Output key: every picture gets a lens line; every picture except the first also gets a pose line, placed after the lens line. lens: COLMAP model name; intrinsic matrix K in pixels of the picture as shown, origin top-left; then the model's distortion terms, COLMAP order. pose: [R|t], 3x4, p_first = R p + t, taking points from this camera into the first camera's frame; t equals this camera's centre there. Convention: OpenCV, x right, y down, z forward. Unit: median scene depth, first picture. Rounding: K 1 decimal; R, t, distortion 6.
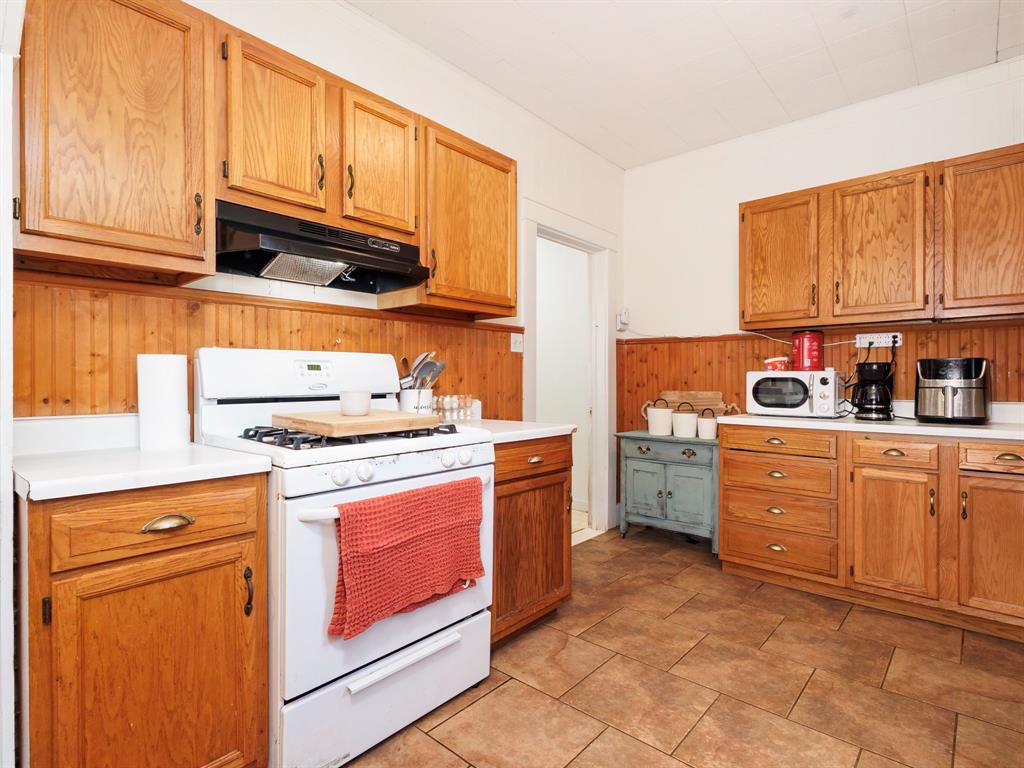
lens RADIAL K [[528.3, 0, 512.0], [0, 528.3, 384.0], [0, 0, 1]] dist [0.008631, 0.000184]
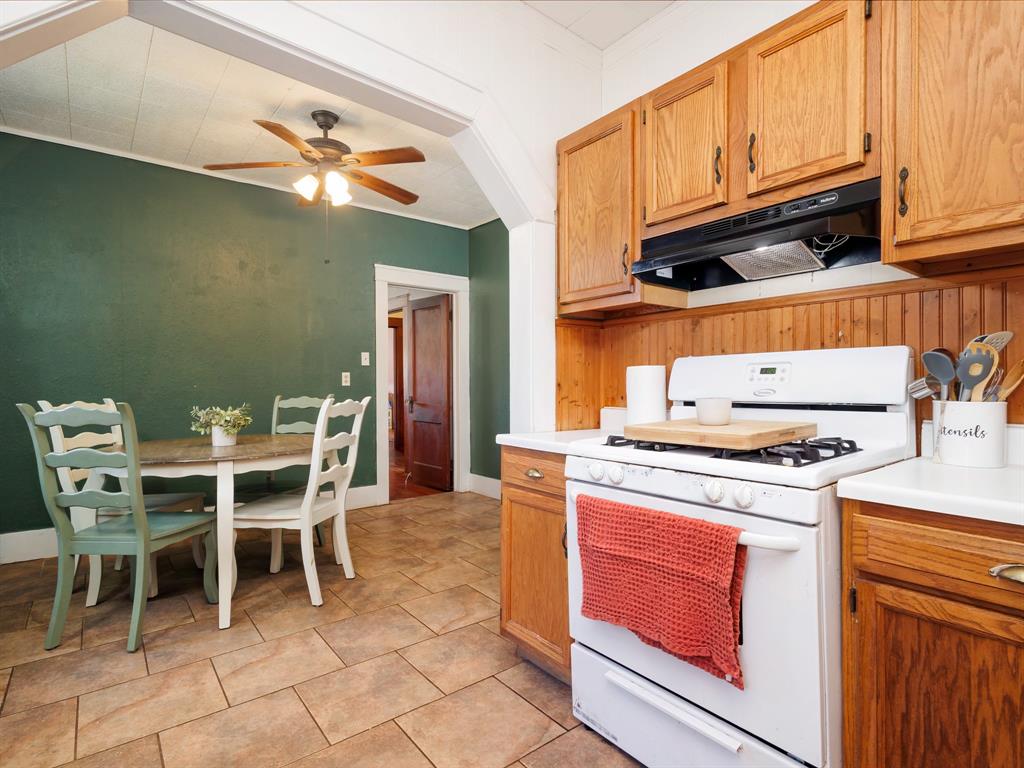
lens RADIAL K [[528.3, 0, 512.0], [0, 528.3, 384.0], [0, 0, 1]] dist [0.008631, 0.000184]
pose [[-0.181081, 0.002404, -0.983465, 0.460090], [-0.004043, 0.999987, 0.003189, -0.008102], [0.983460, 0.004553, -0.181069, 0.586923]]
